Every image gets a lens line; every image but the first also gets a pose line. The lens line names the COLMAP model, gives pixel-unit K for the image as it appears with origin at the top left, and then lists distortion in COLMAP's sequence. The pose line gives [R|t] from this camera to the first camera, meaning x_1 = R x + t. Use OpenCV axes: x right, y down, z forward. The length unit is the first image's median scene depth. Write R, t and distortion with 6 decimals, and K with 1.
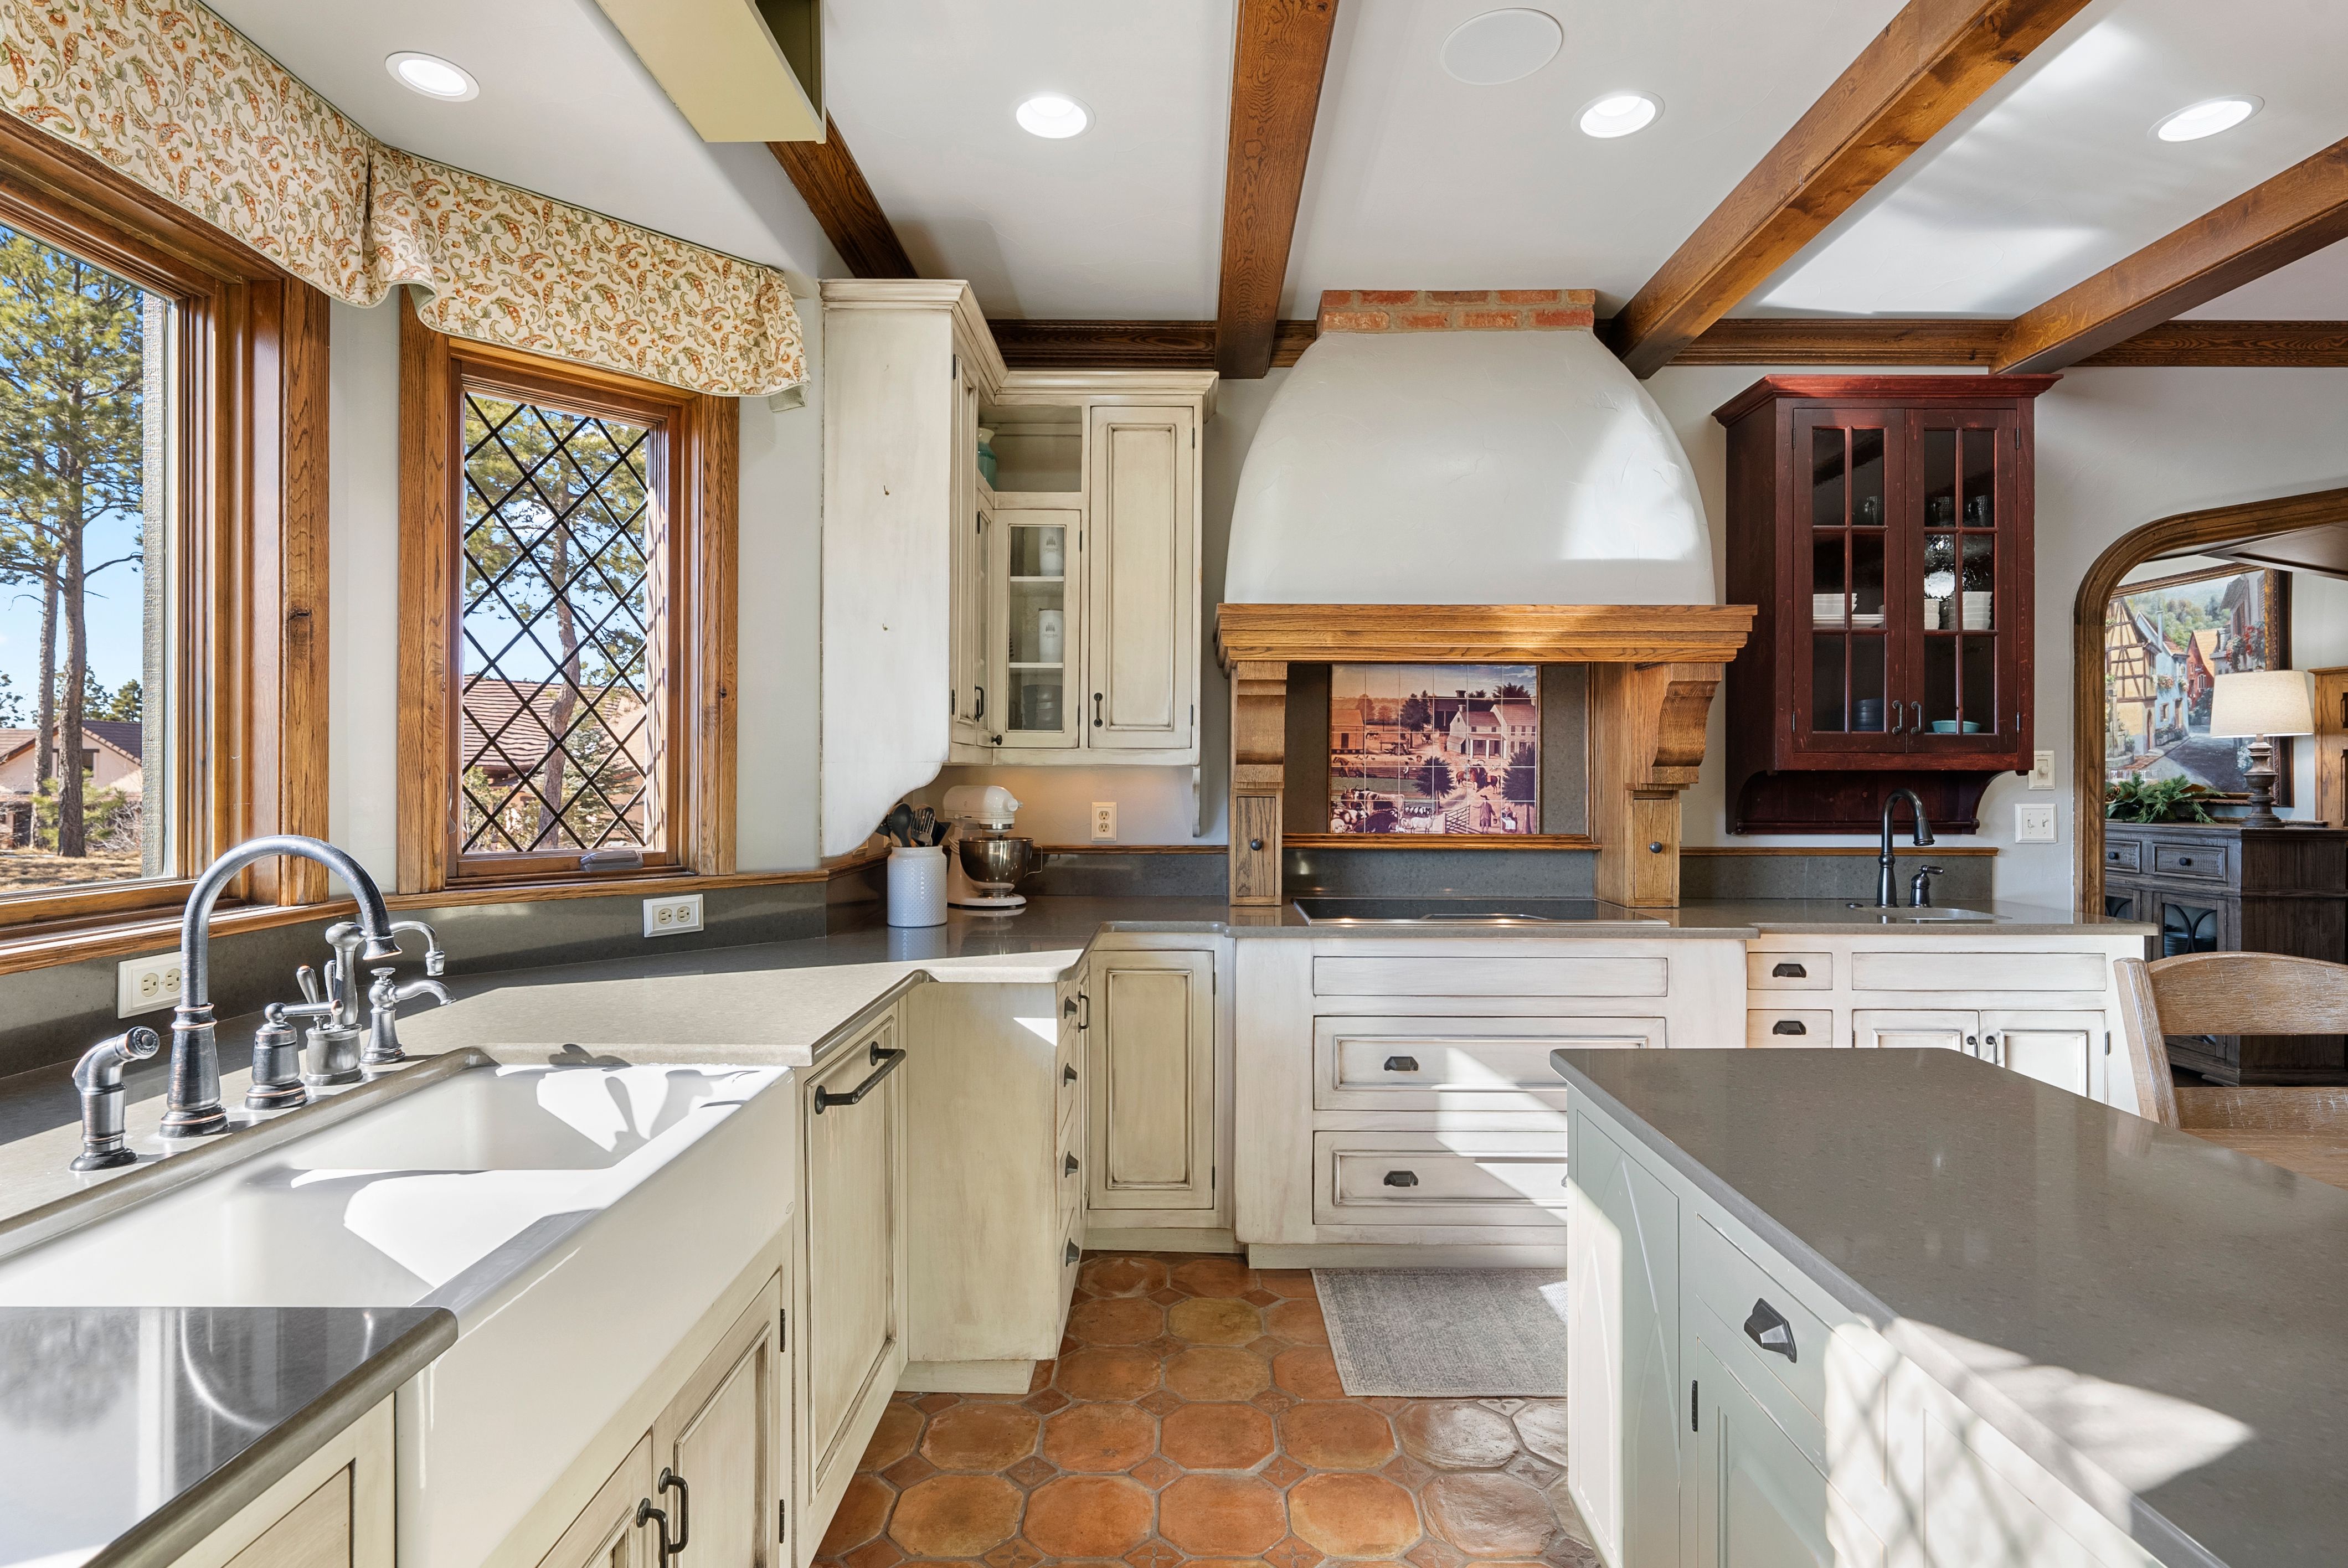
lens RADIAL K [[1146.1, 0, 1178.6], [0, 1146.1, 776.8], [0, 0, 1]] dist [-0.004199, -0.000116]
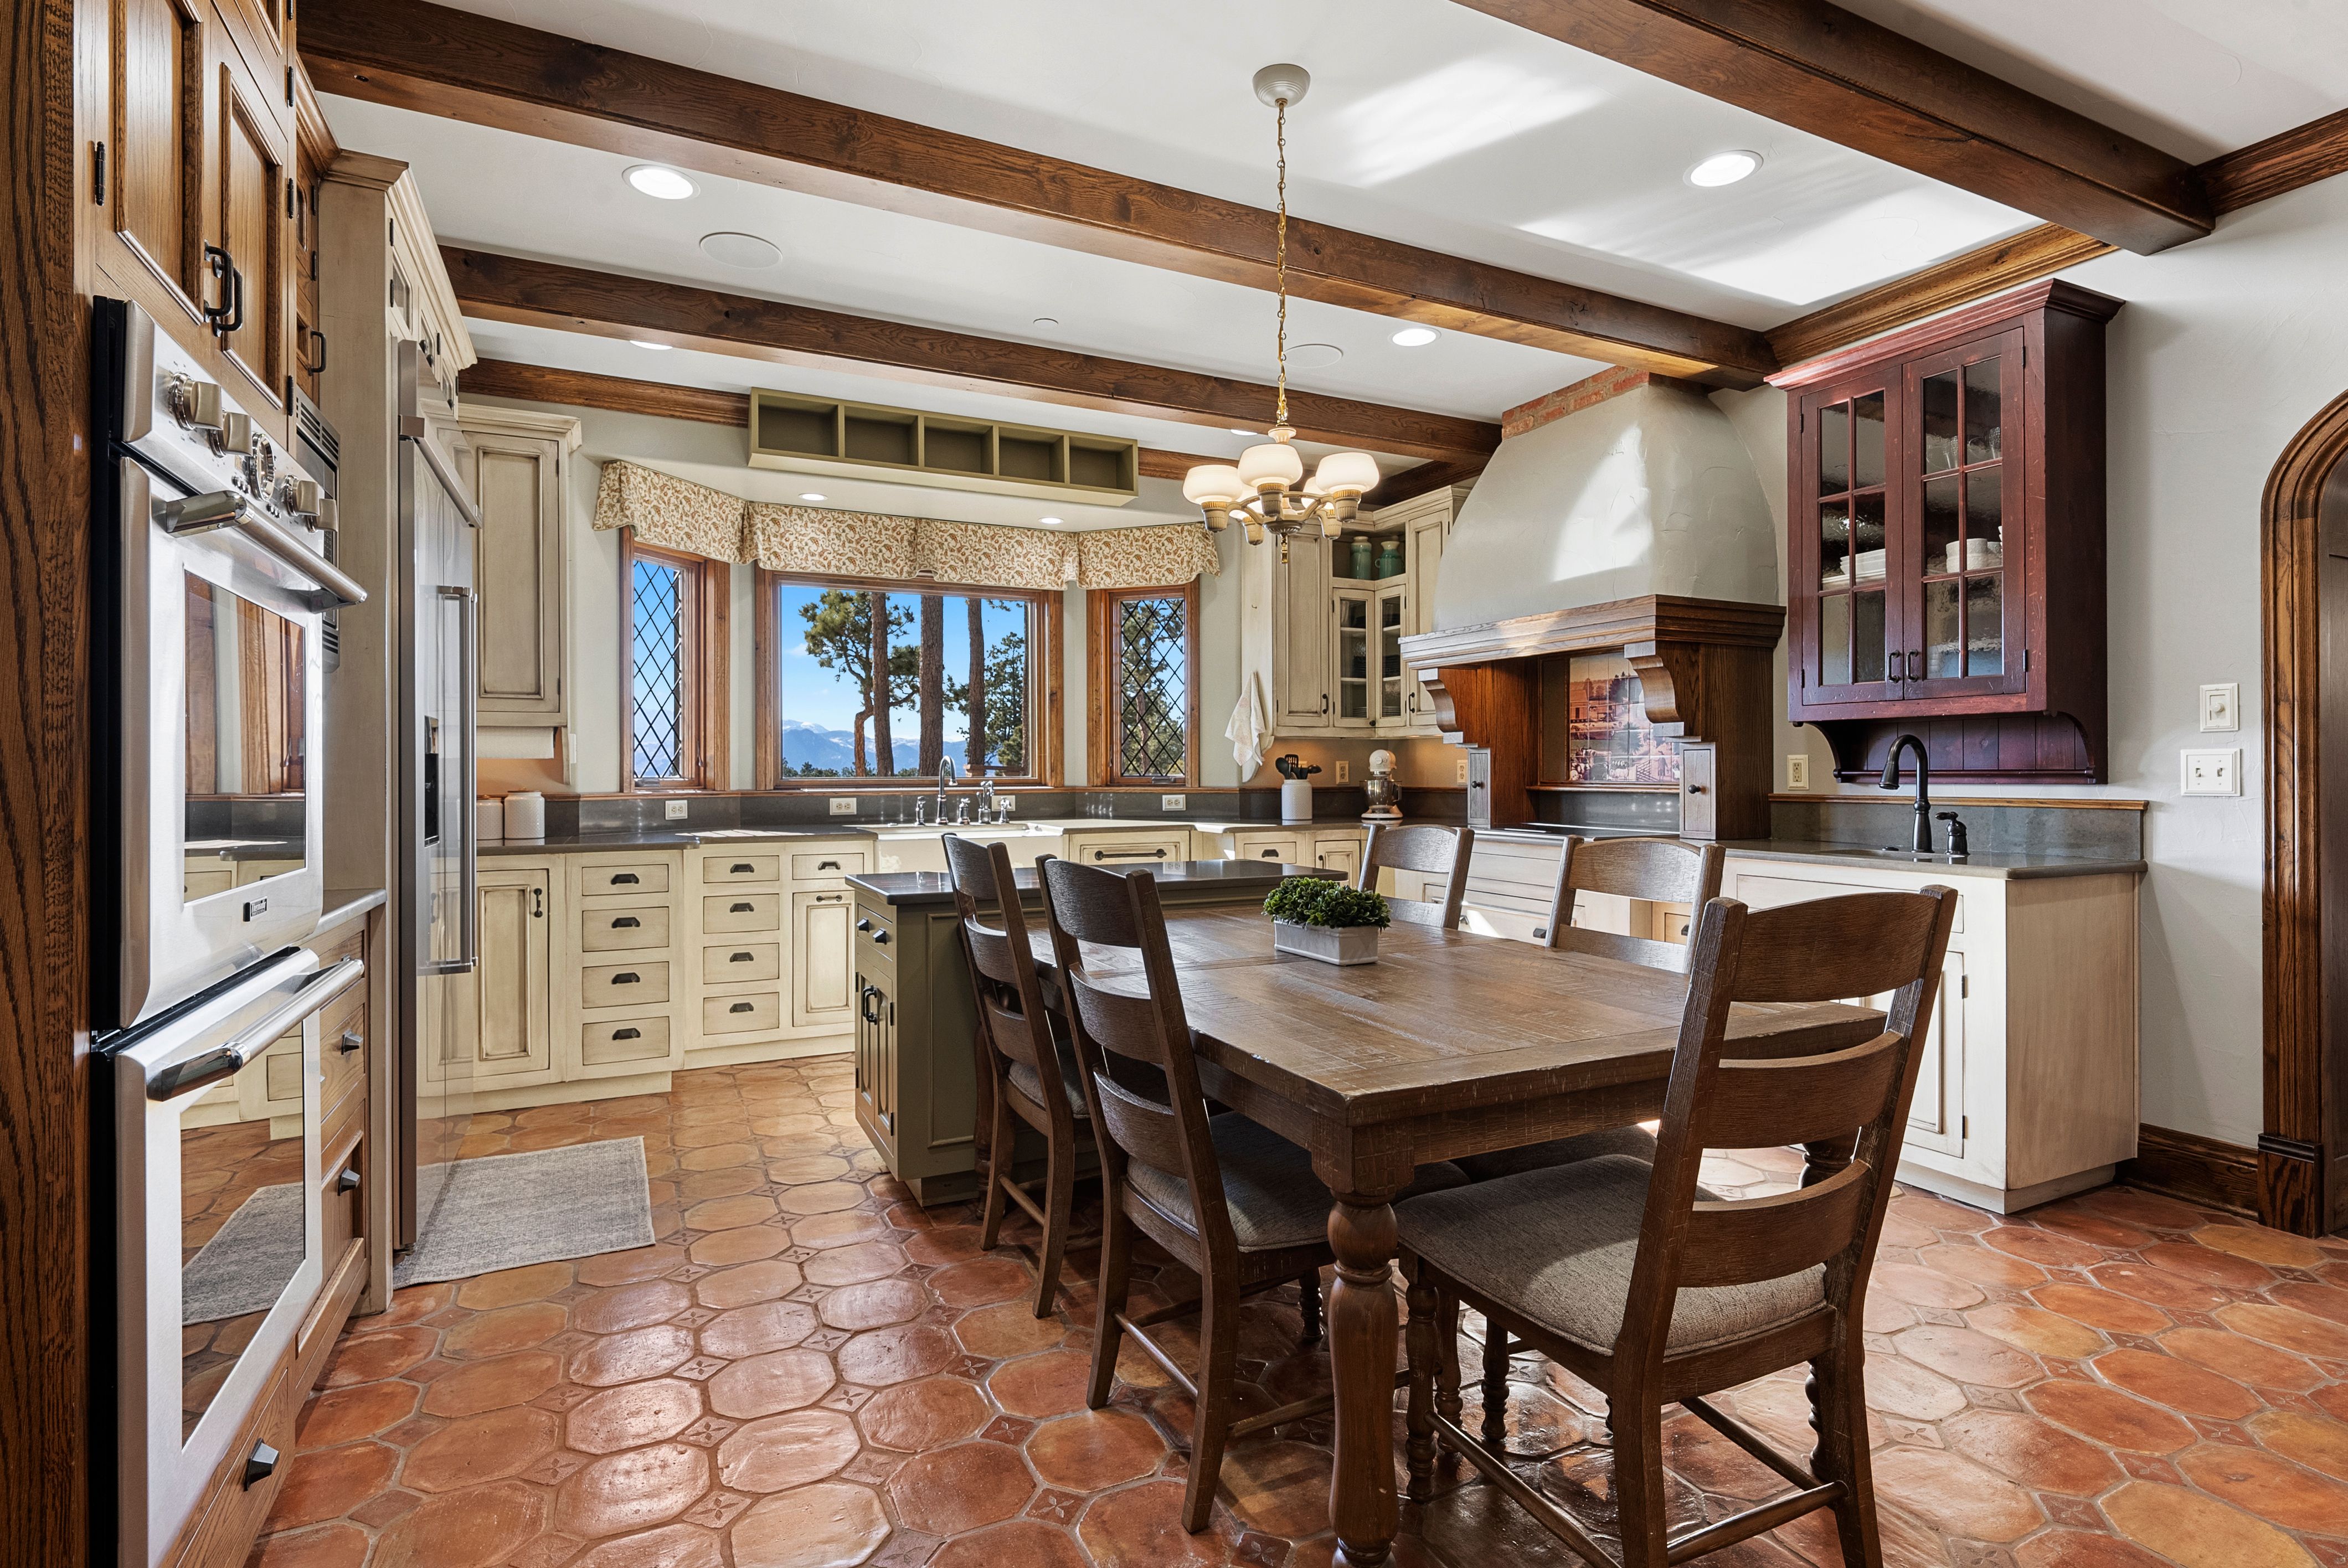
lens RADIAL K [[1146.1, 0, 1174.1], [0, 1146.1, 775.9], [0, 0, 1]] dist [-0.004199, -0.000116]
pose [[0.433722, 0.000488, -0.901047, 1.257953], [-0.000500, 1.000000, 0.000301, 0.046685], [0.901047, 0.000320, 0.433722, -0.032295]]
